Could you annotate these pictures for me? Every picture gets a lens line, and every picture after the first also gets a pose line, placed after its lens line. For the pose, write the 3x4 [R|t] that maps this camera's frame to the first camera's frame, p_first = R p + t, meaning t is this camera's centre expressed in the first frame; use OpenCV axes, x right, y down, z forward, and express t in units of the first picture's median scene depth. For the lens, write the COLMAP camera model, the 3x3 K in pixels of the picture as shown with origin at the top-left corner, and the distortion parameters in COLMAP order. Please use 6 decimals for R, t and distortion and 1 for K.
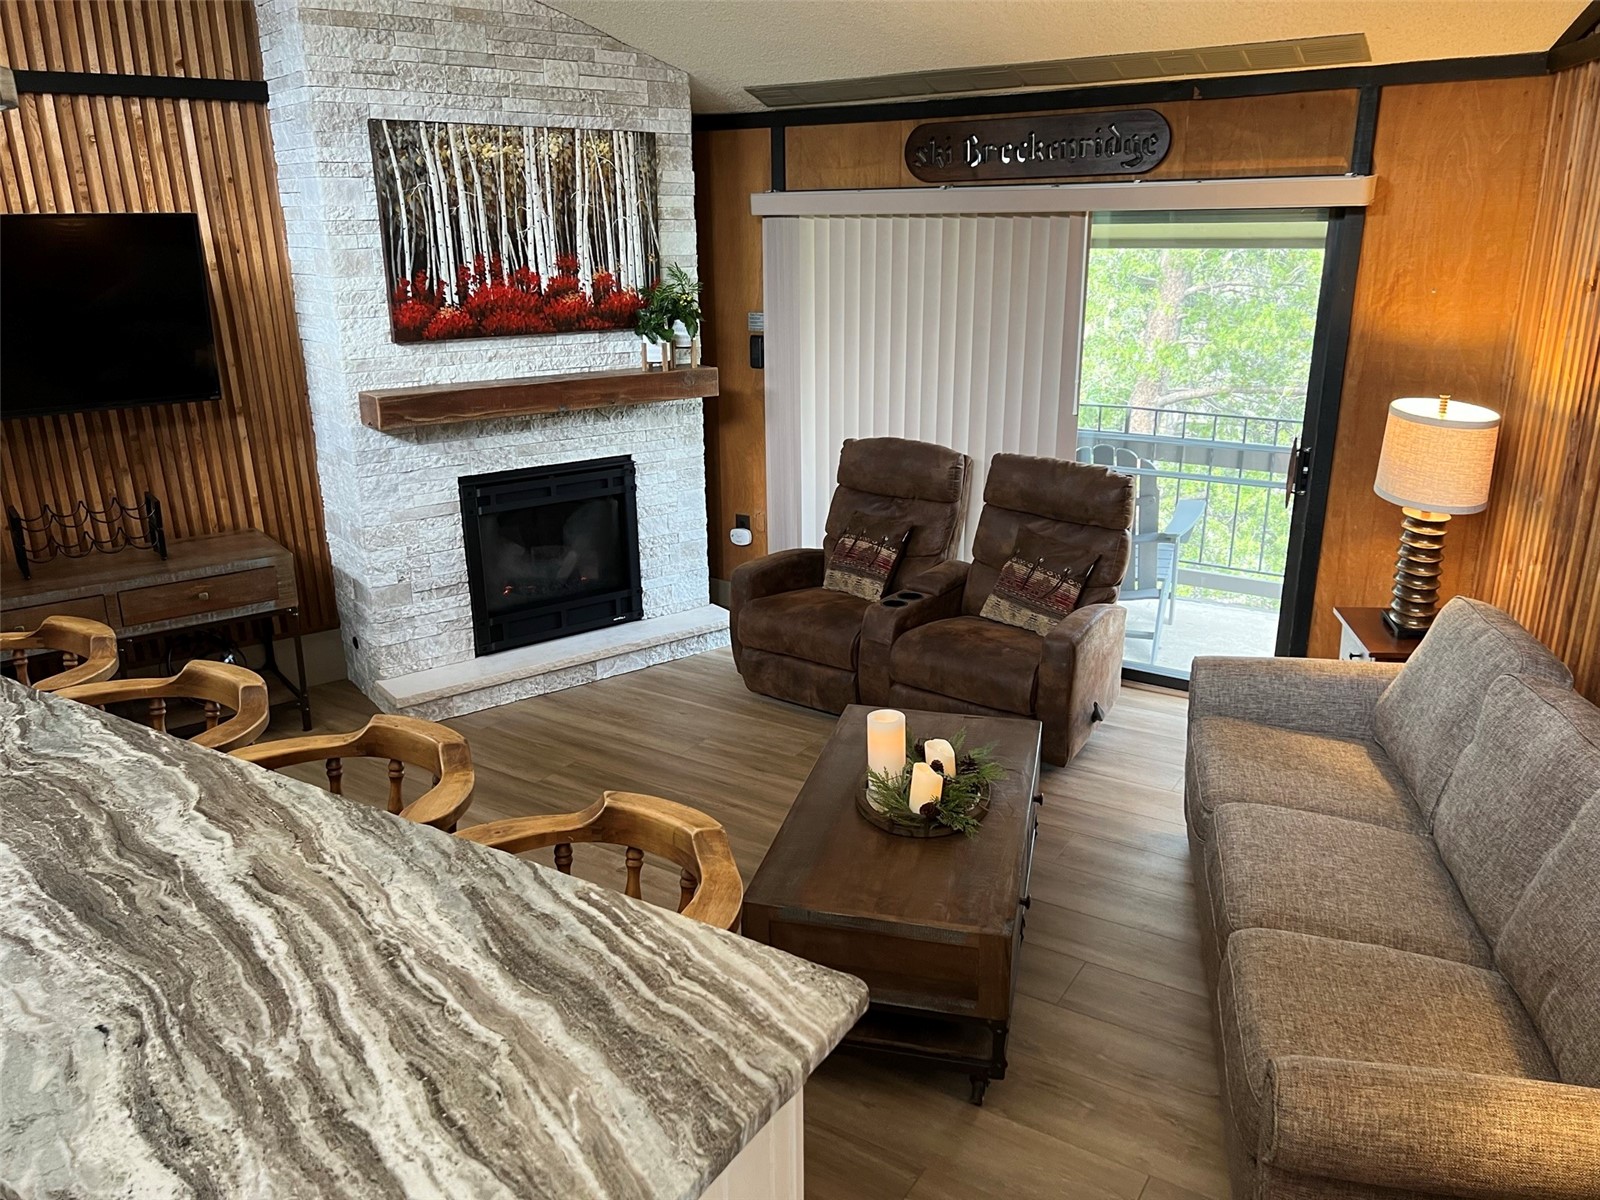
lens RADIAL K [[1195.7, 0, 812.8], [0, 1195.7, 599.2], [0, 0, 1]] dist [0.059478, -0.064896]
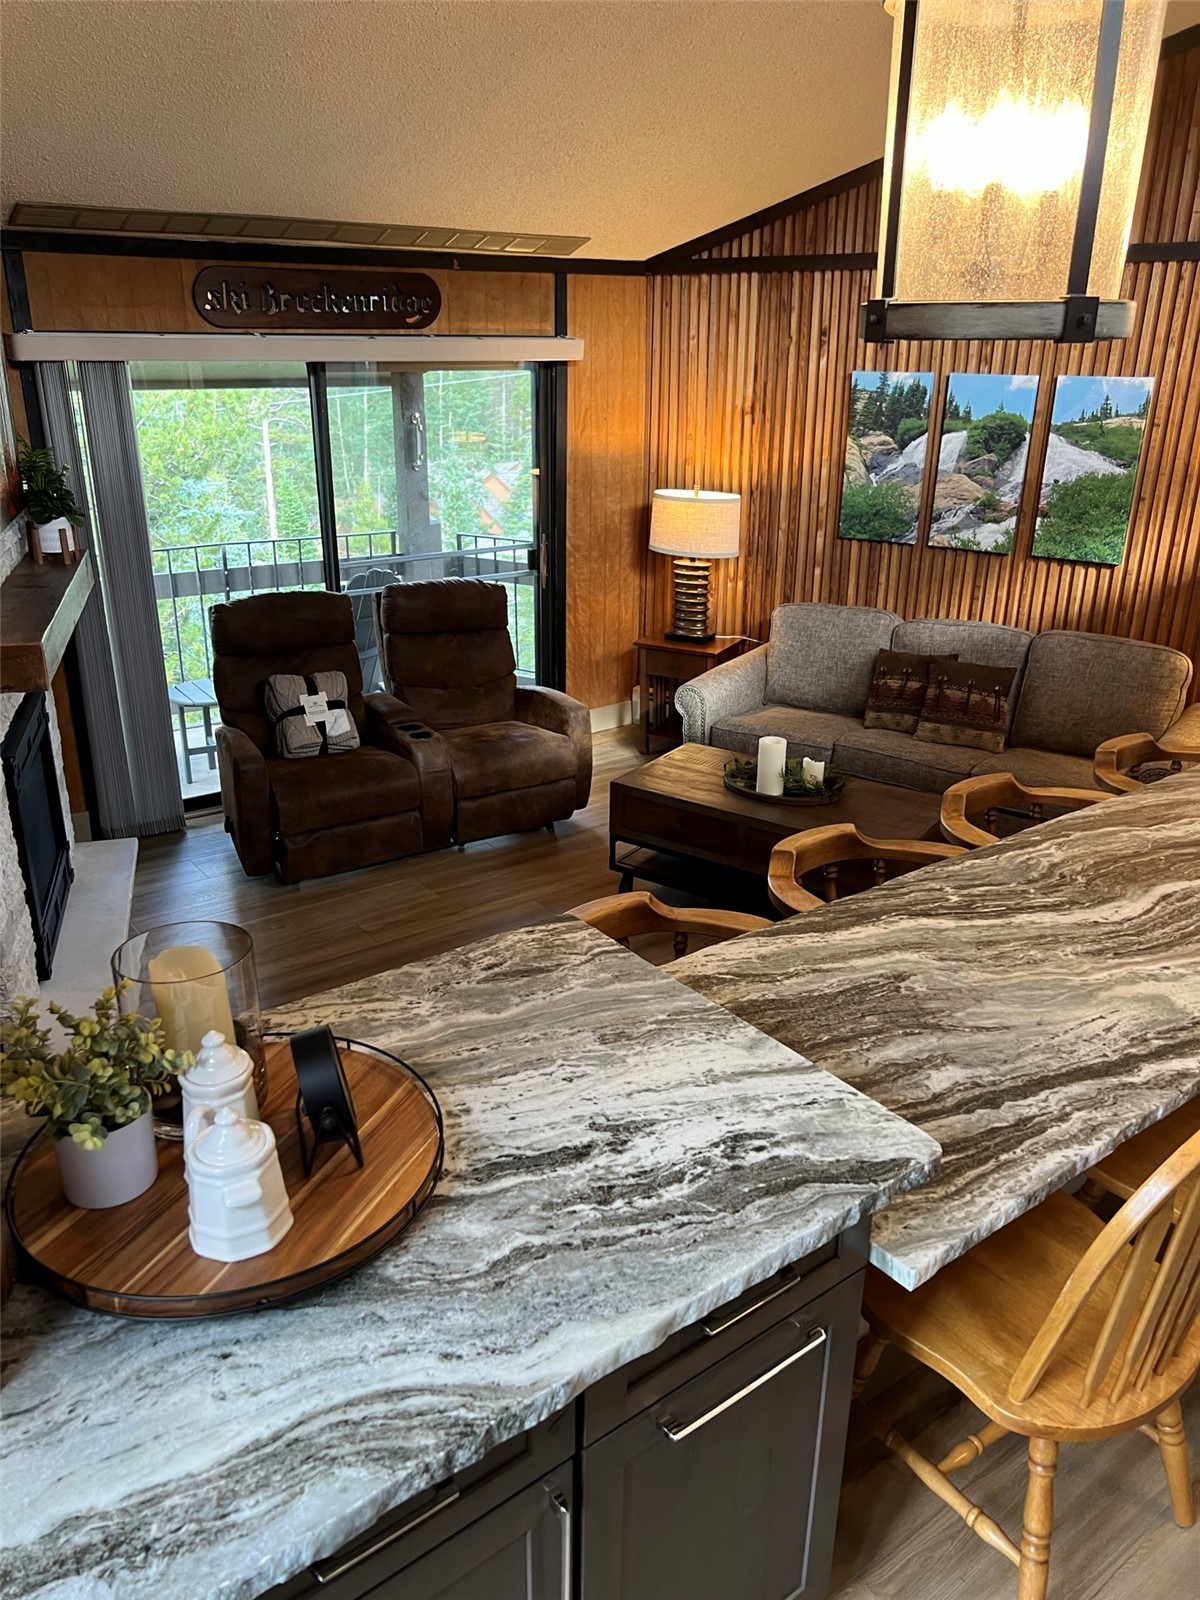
lens RADIAL K [[1195.7, 0, 590.3], [0, 1195.7, 799.4], [0, 0, 1]] dist [0.059478, -0.064896]
pose [[0.362166, -0.325326, 0.873498, -0.847121], [0.271149, 0.933360, 0.235198, -0.156523], [-0.891804, 0.151667, 0.426243, 0.421196]]
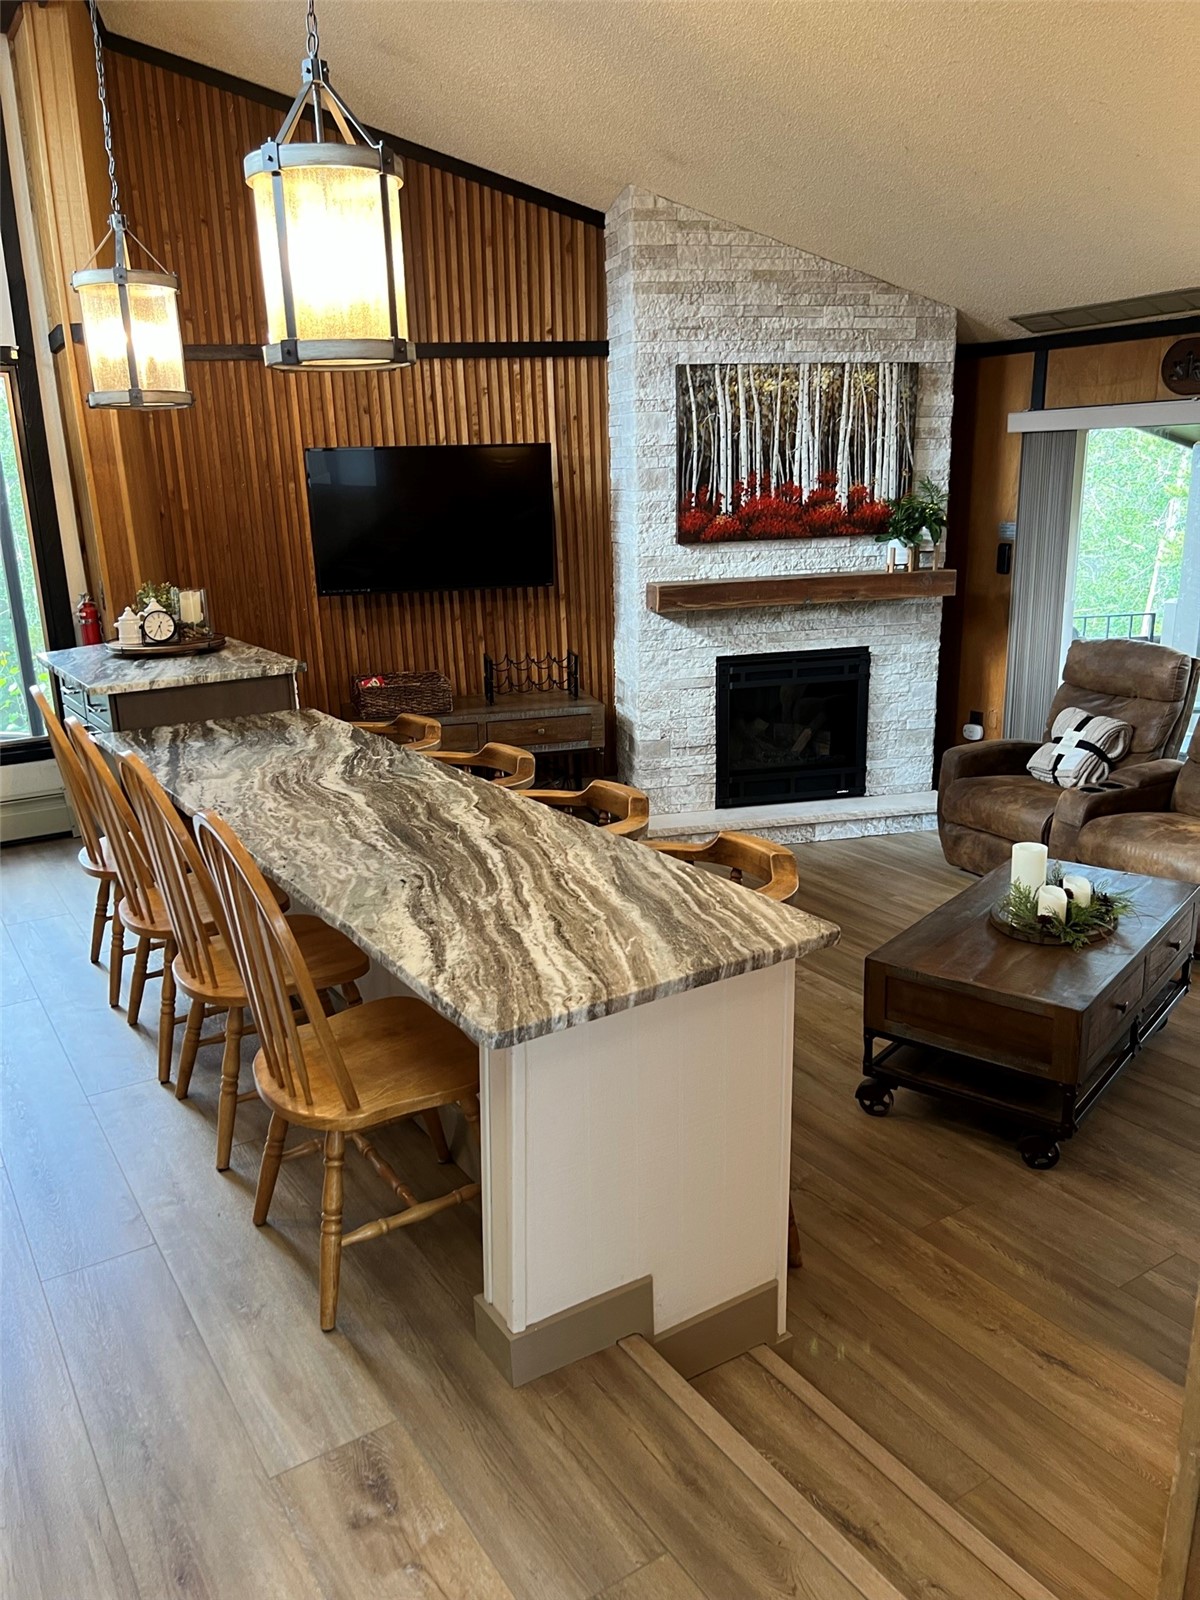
lens RADIAL K [[1208.7, 0, 600.0], [0, 1208.7, 800.0], [0, 0, 1]] dist [0.148566, -0.368636]
pose [[0.904349, 0.096366, -0.415772, 0.126937], [-0.110146, 0.993873, -0.009223, 0.070026], [0.412335, 0.054136, 0.909422, -0.159092]]
